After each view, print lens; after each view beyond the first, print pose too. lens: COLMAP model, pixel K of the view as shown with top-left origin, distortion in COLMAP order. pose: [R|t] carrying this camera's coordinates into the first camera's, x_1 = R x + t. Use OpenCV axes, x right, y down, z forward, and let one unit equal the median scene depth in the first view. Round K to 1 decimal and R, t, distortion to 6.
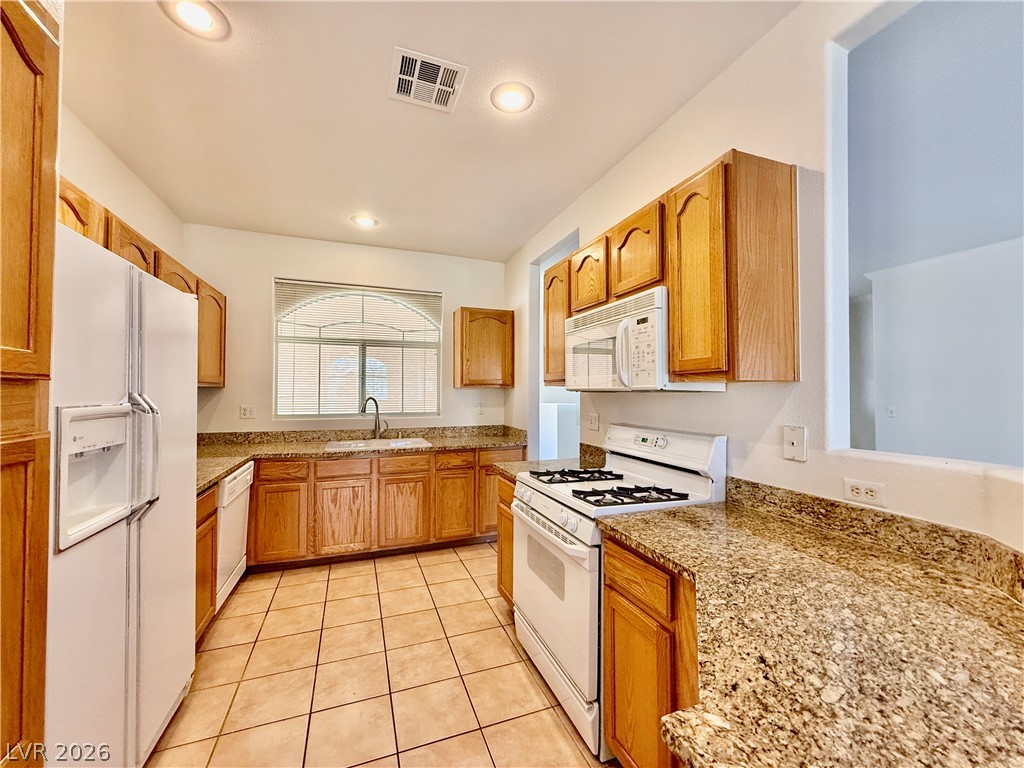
lens RADIAL K [[407.5, 0, 509.3], [0, 407.5, 385.3], [0, 0, 1]] dist [-0.003618, -0.000188]
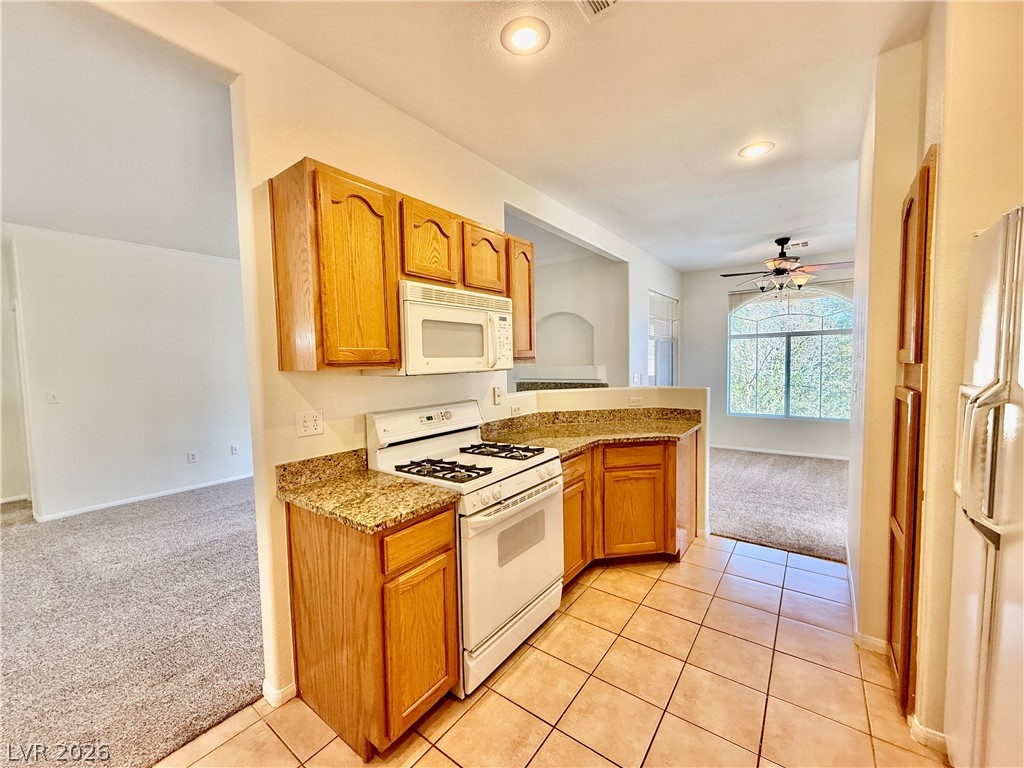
lens RADIAL K [[407.5, 0, 510.3], [0, 407.5, 387.2], [0, 0, 1]] dist [-0.003618, -0.000188]
pose [[-0.537566, -0.027085, 0.842786, -0.844288], [0.020882, 0.998750, 0.045417, 0.010818], [-0.842963, 0.042014, -0.536329, 1.706206]]
